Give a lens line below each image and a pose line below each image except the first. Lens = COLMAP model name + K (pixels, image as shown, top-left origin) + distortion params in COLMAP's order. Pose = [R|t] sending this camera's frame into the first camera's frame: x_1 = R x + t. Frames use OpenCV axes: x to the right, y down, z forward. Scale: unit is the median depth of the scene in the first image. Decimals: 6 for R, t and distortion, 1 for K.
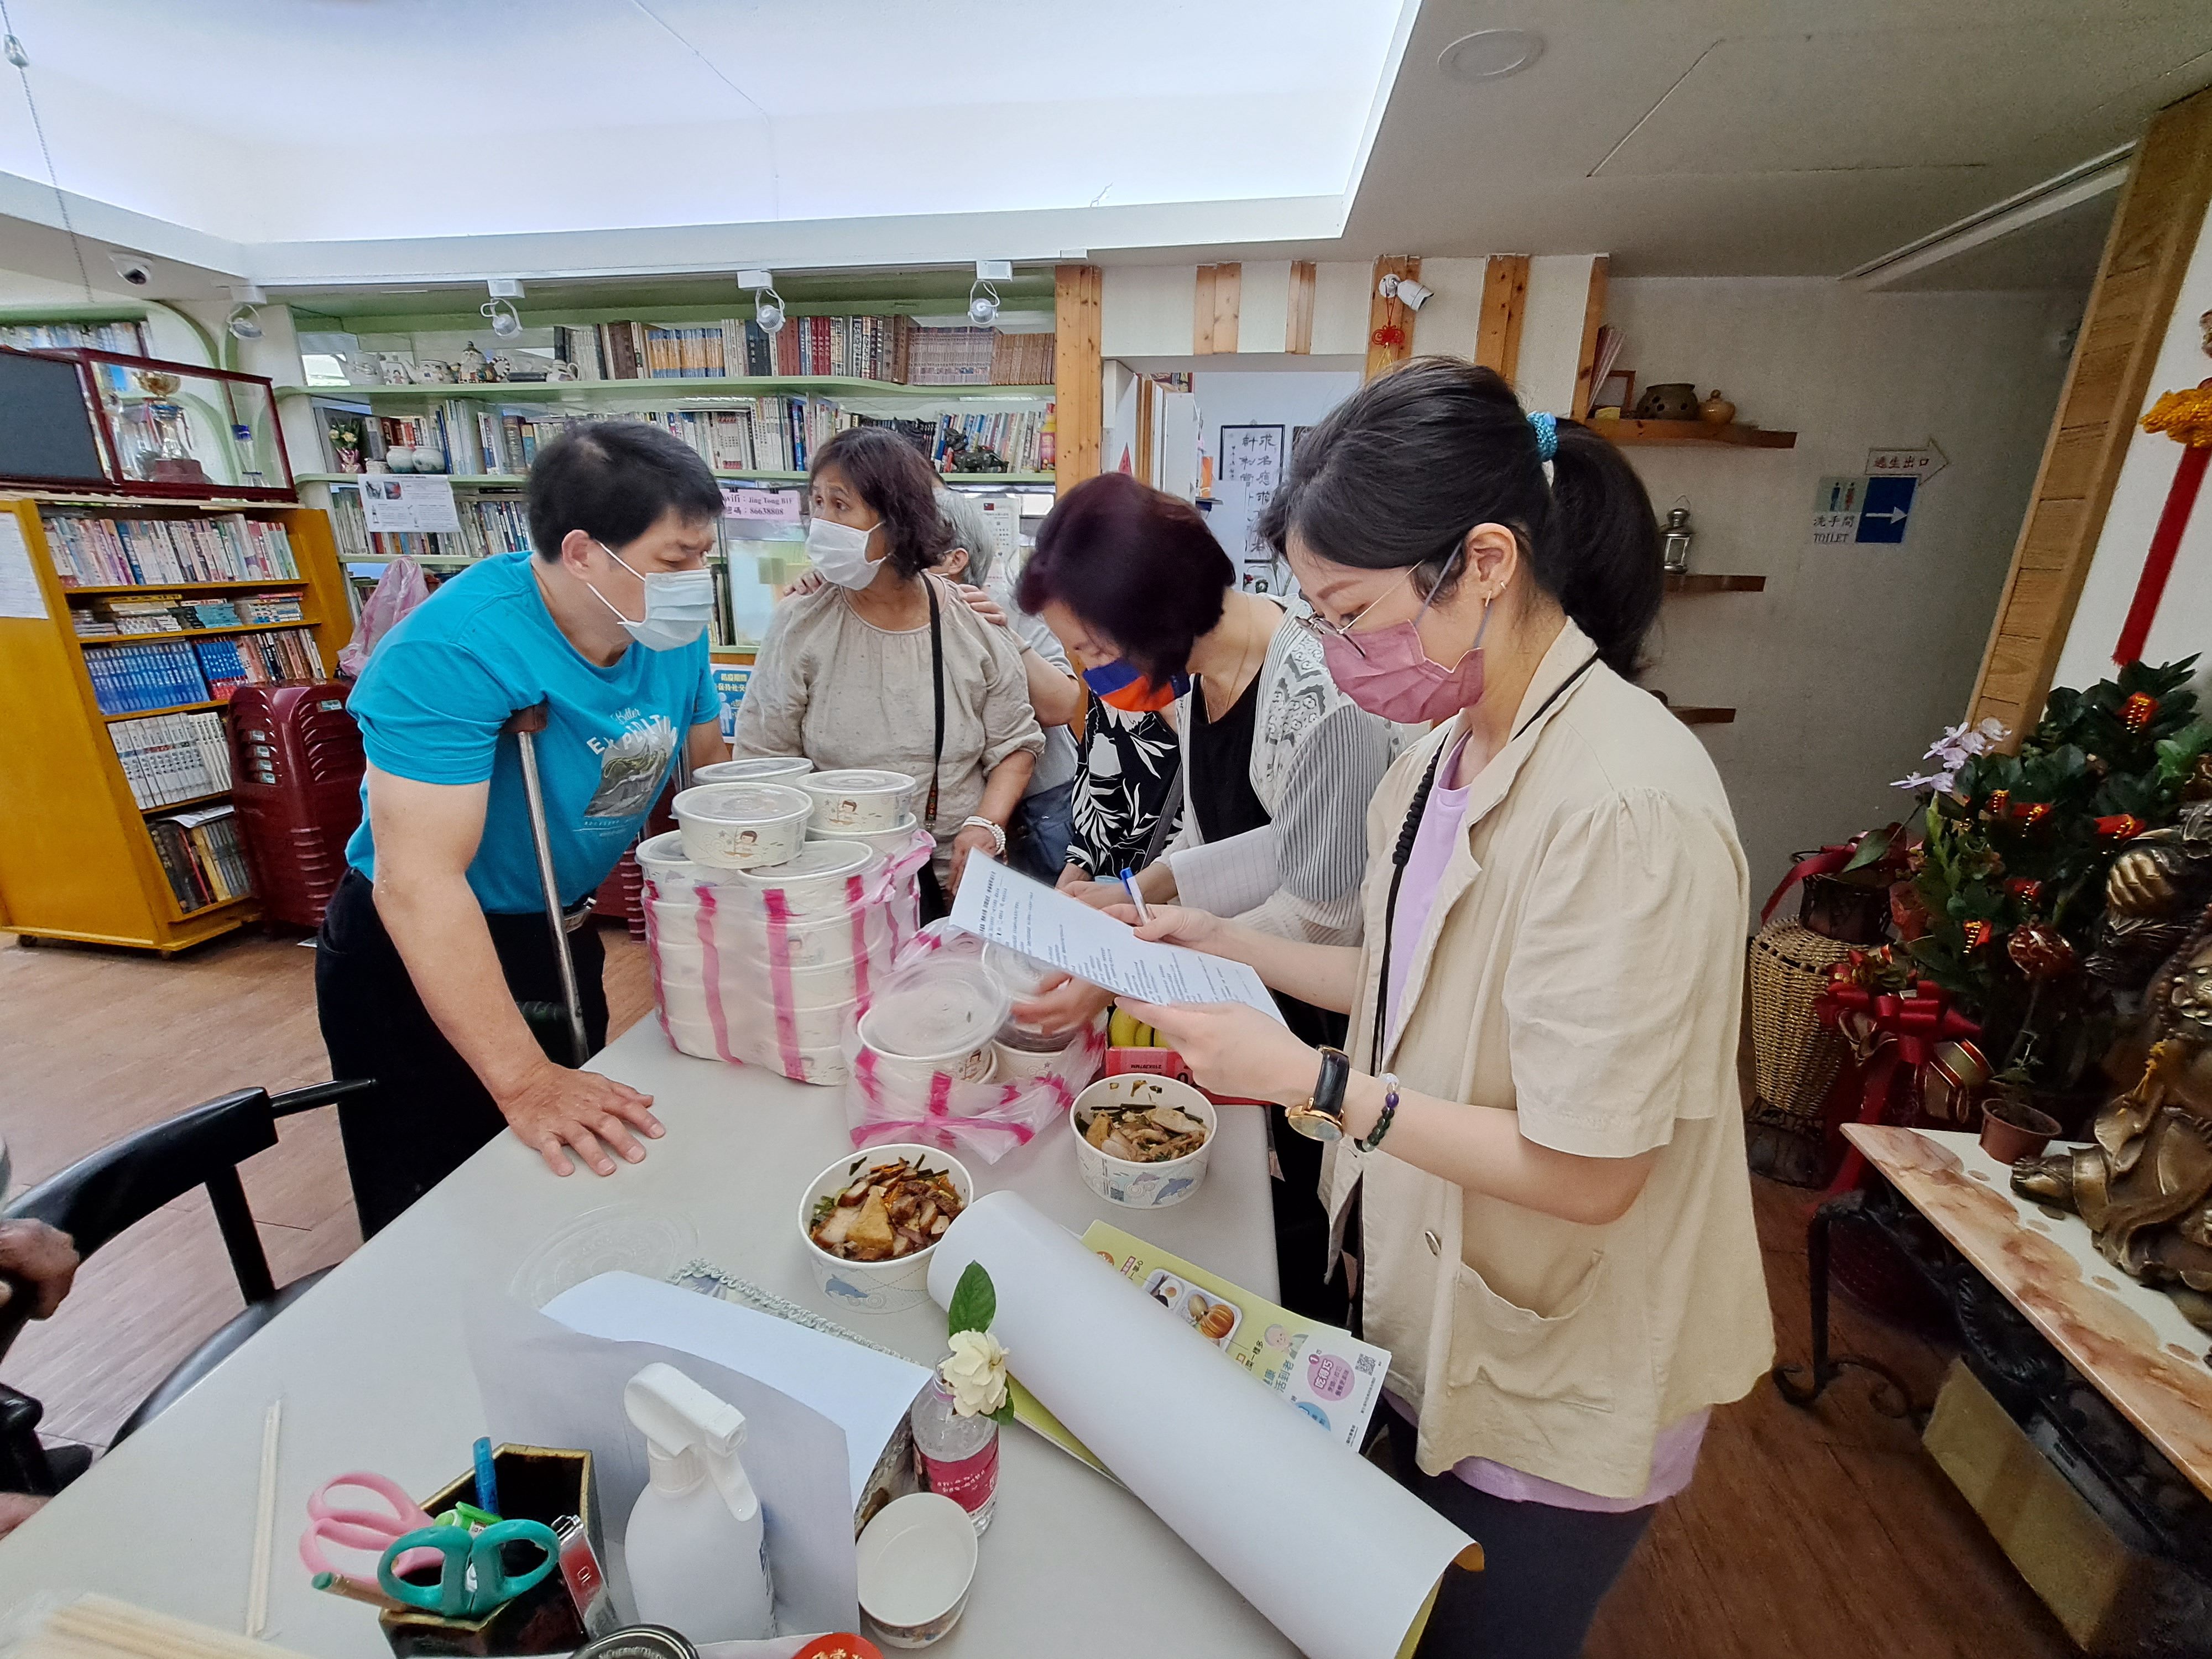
lens RADIAL K [[892.3, 0, 1094.0], [0, 892.3, 815.9], [0, 0, 1]] dist [-0.018661, -0.000382]
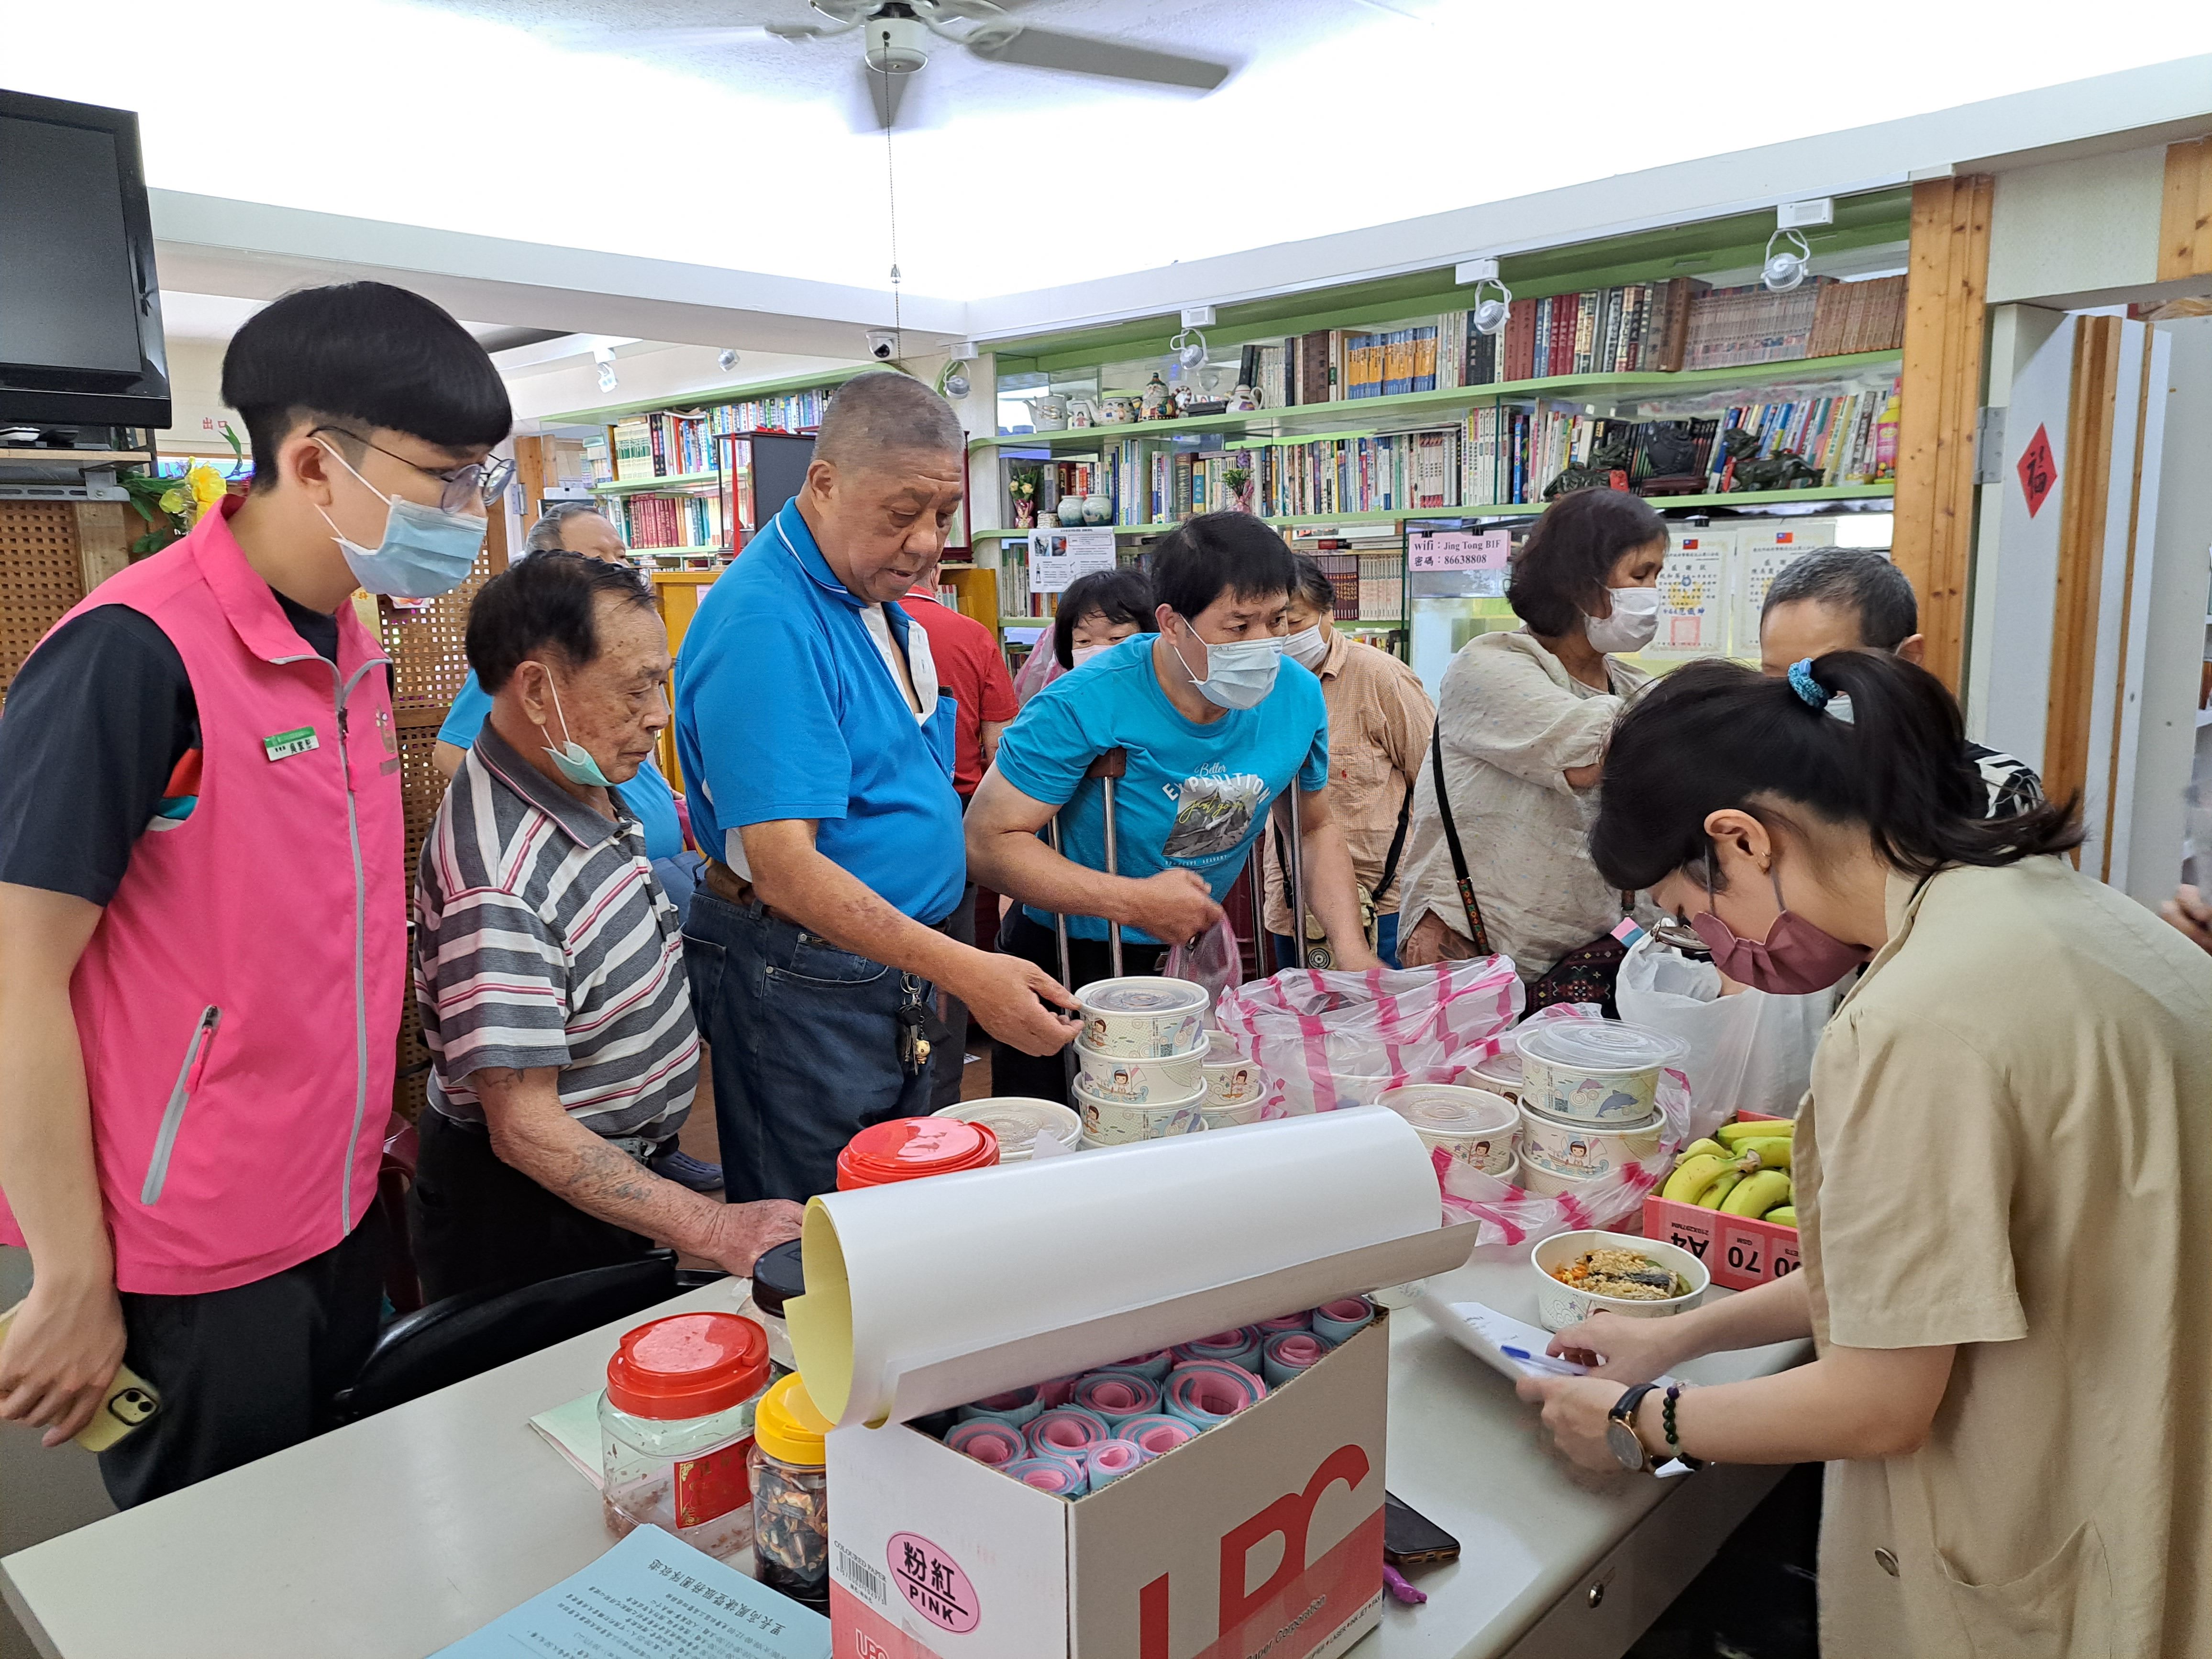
lens RADIAL K [[1658.4, 0, 1103.6], [0, 1658.4, 868.8], [0, 0, 1]] dist [0.028301, -0.034975]
pose [[0.821718, 0.066694, -0.565979, 0.191008], [-0.127212, 0.989536, -0.068089, 0.050112], [0.555515, 0.127949, 0.821603, -0.289135]]
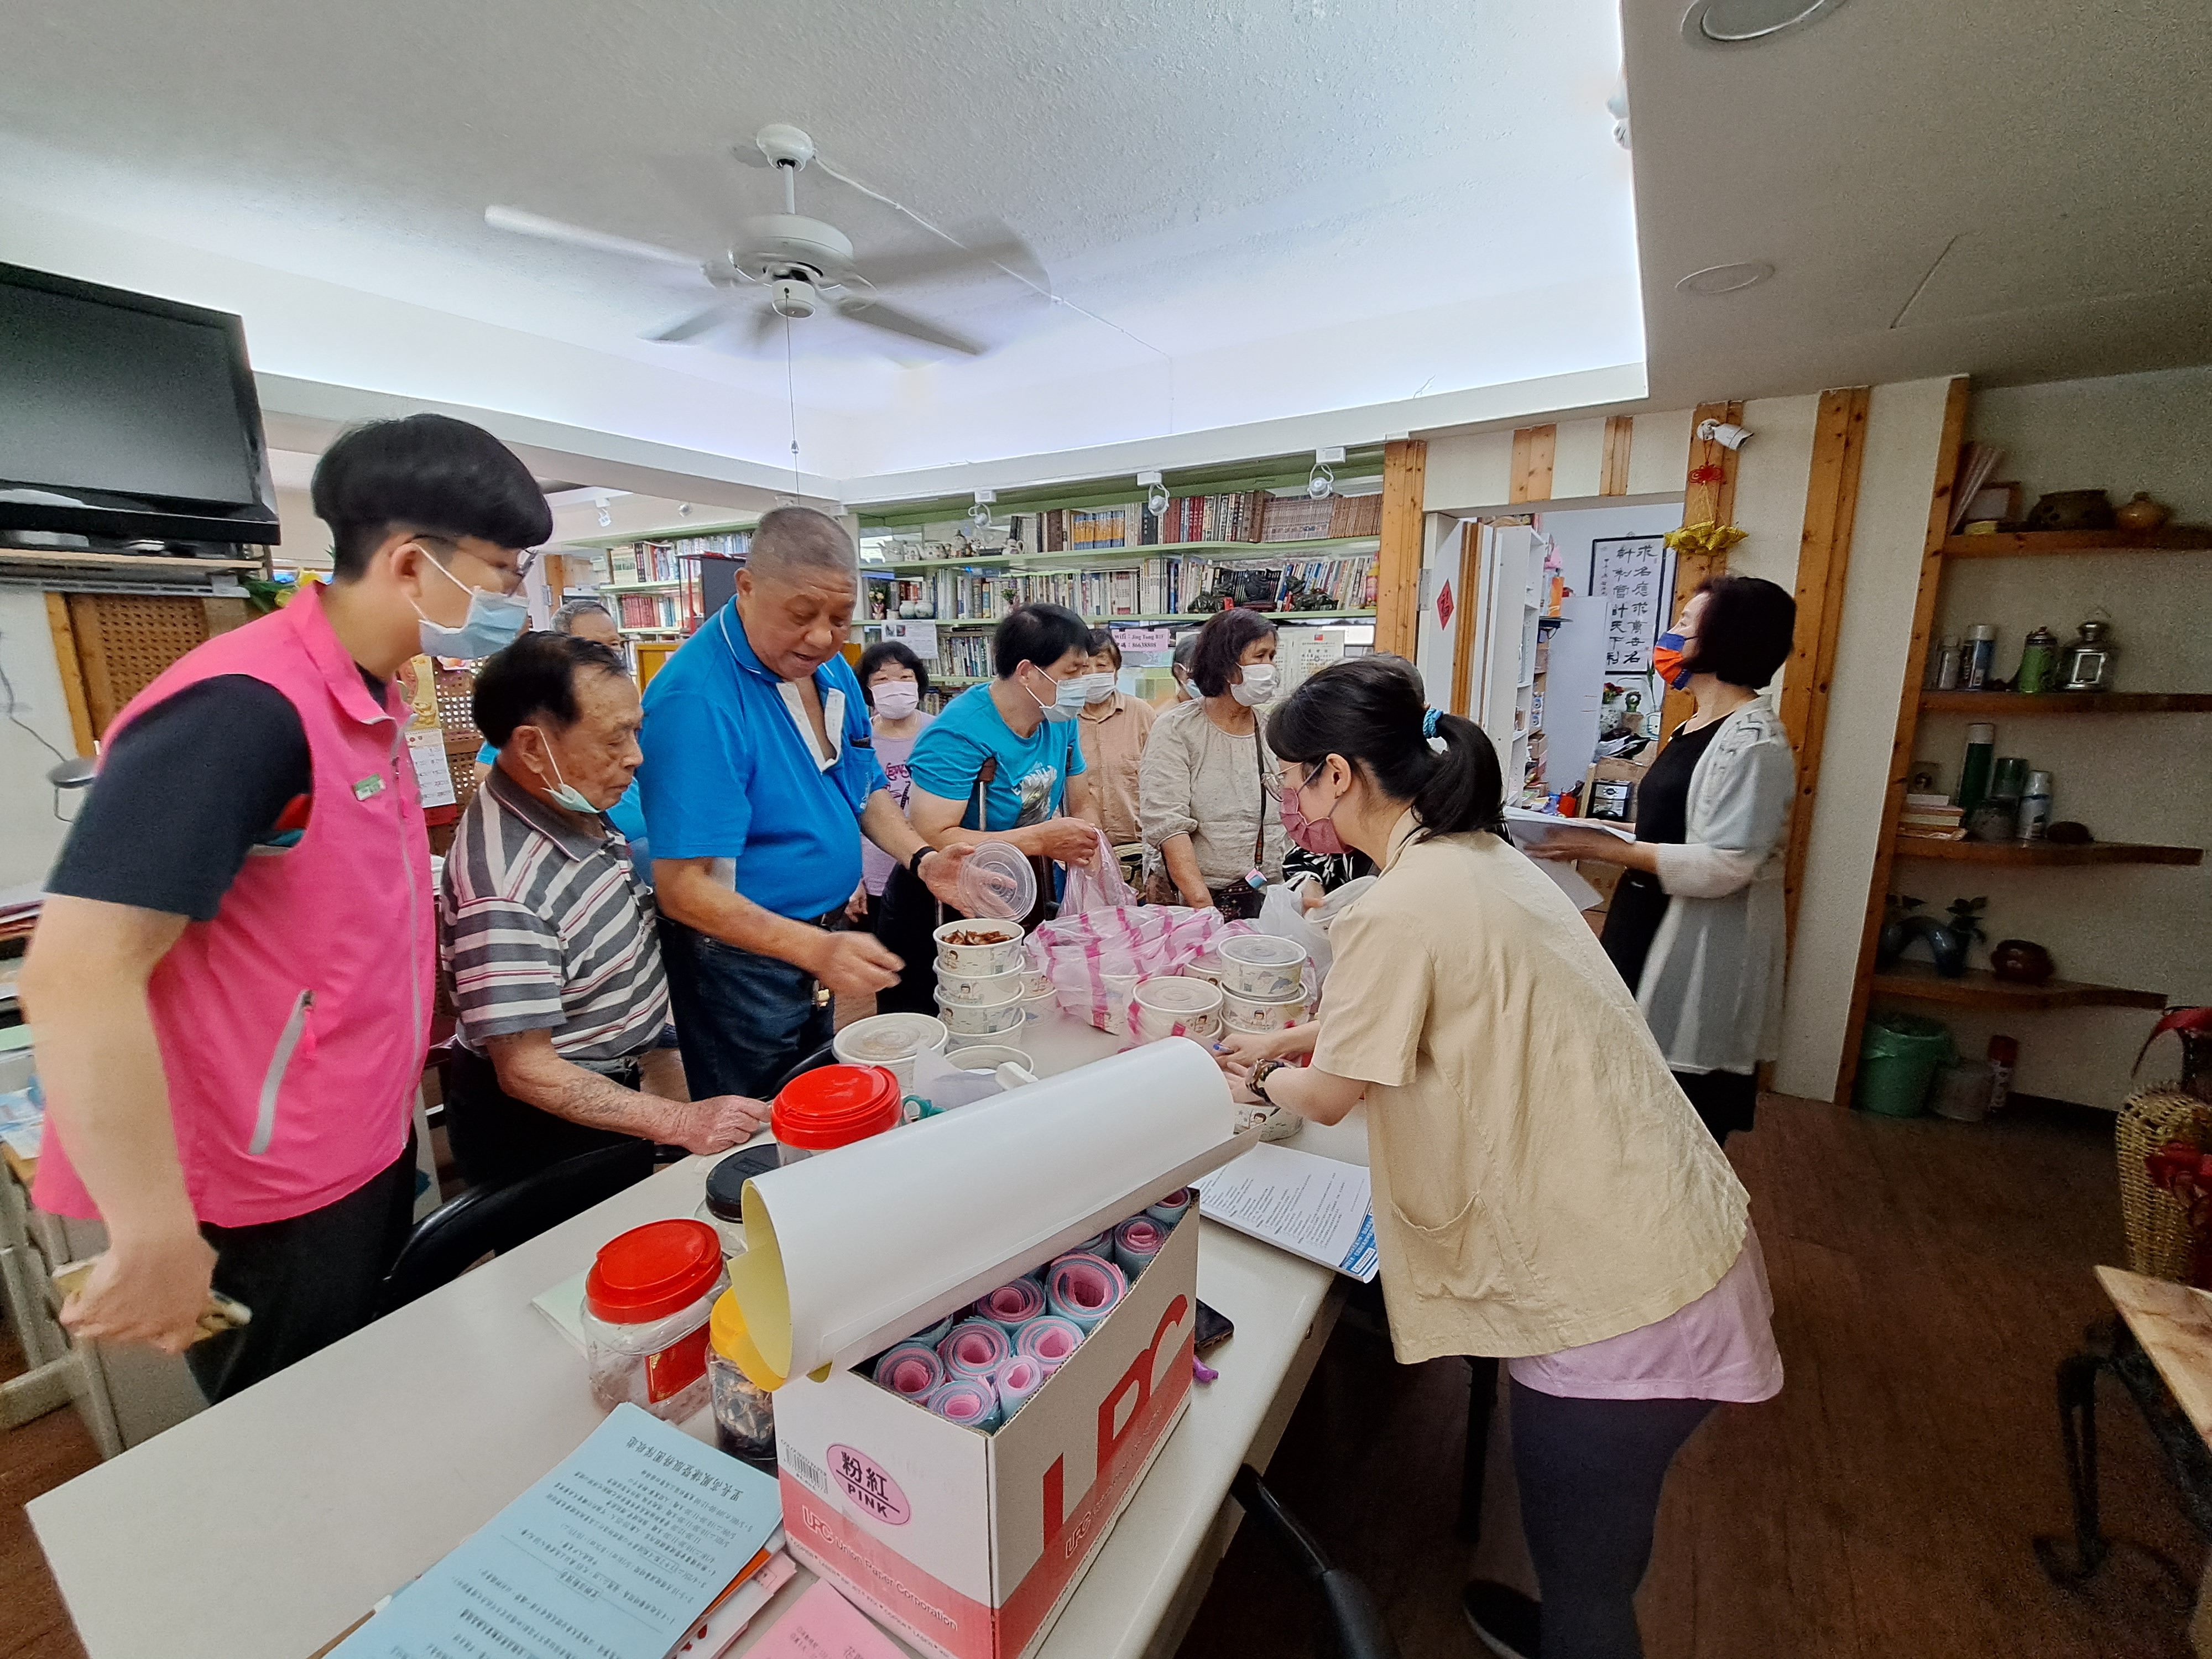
lens RADIAL K [[904.5, 0, 1111.5], [0, 904.5, 828.6], [0, 0, 1]] dist [-0.002355, -0.003850]
pose [[0.921156, 0.060234, -0.384505, 0.112079], [-0.091881, 0.993682, -0.064454, 0.013455], [0.378193, 0.094700, 0.920870, -0.212593]]
